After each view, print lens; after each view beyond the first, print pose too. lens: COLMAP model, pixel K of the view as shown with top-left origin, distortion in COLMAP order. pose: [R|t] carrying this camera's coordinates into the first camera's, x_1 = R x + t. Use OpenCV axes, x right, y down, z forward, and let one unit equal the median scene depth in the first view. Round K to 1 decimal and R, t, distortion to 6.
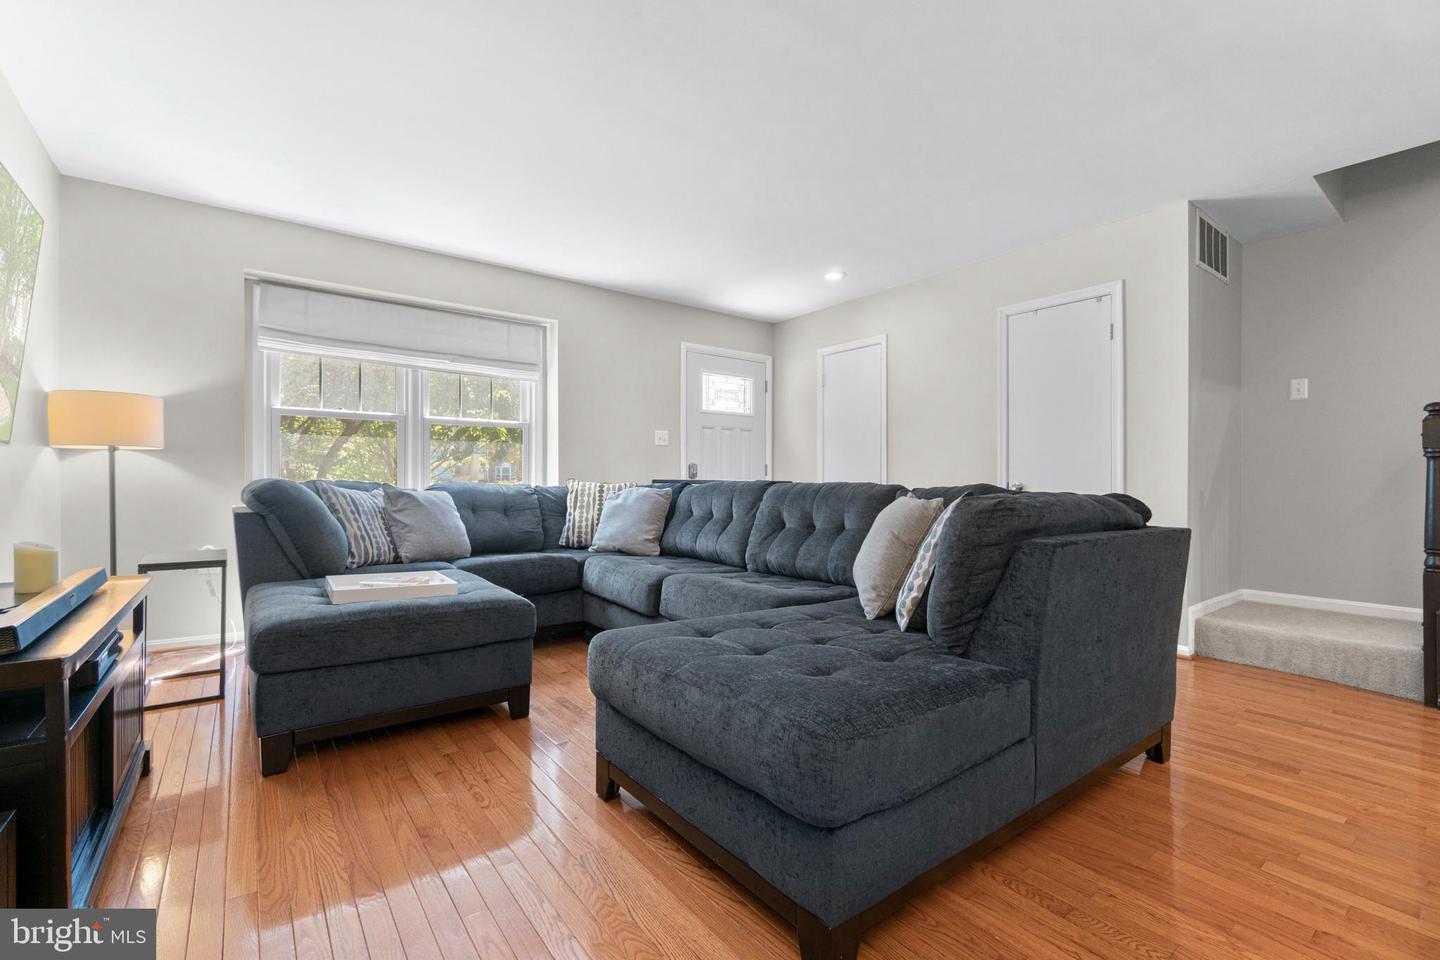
lens RADIAL K [[620.6, 0, 714.3], [0, 620.6, 485.1], [0, 0, 1]] dist [-0.000016, -0.000030]
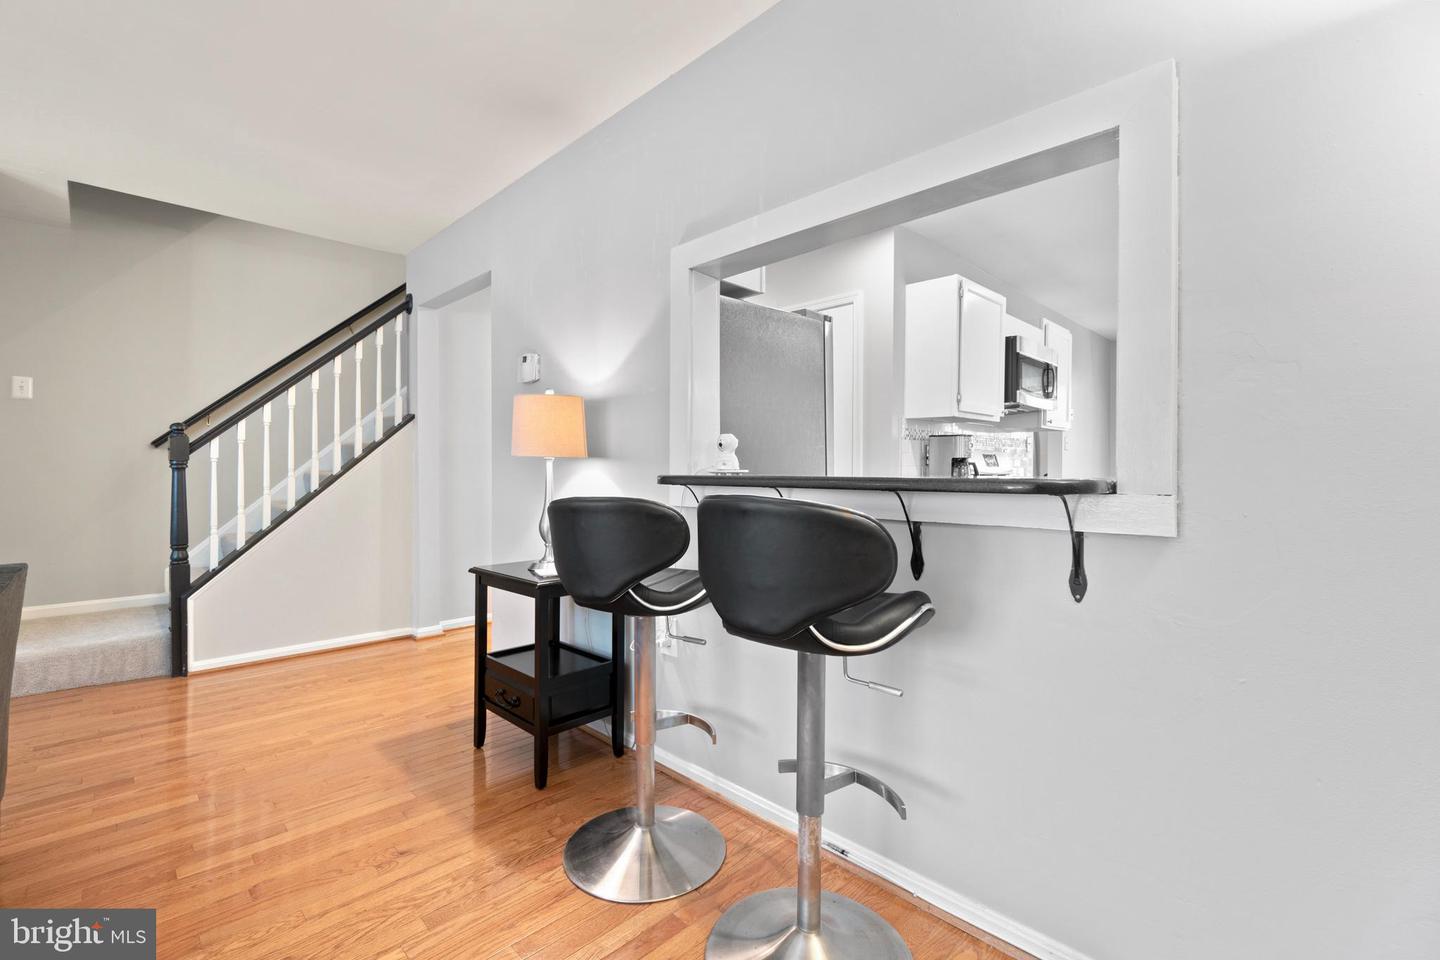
lens RADIAL K [[619.7, 0, 707.3], [0, 619.7, 465.9], [0, 0, 1]] dist [-0.000405, -0.000249]
pose [[-0.128268, -0.003132, 0.991735, -0.161877], [0.002862, 0.999990, 0.003529, -0.050814], [-0.991735, 0.003291, -0.128258, 0.134308]]
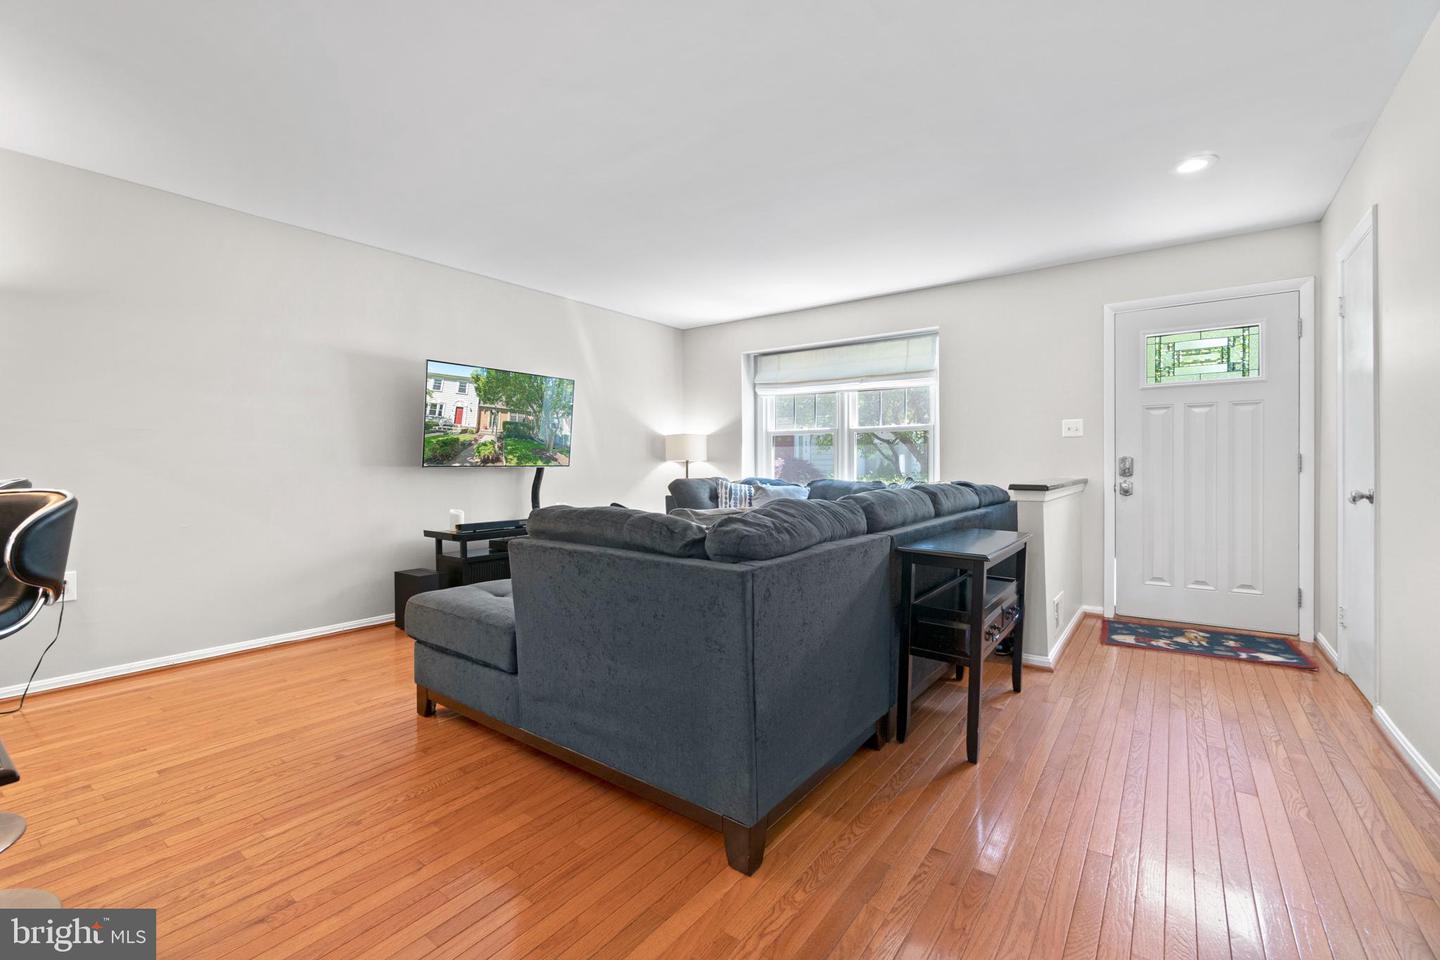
lens RADIAL K [[619.7, 0, 707.3], [0, 619.7, 465.9], [0, 0, 1]] dist [-0.000405, -0.000249]
pose [[0.272546, -0.003787, -0.962135, 1.150306], [-0.002677, 0.999985, -0.004694, -0.038513], [0.962139, 0.003855, 0.272531, 0.595515]]
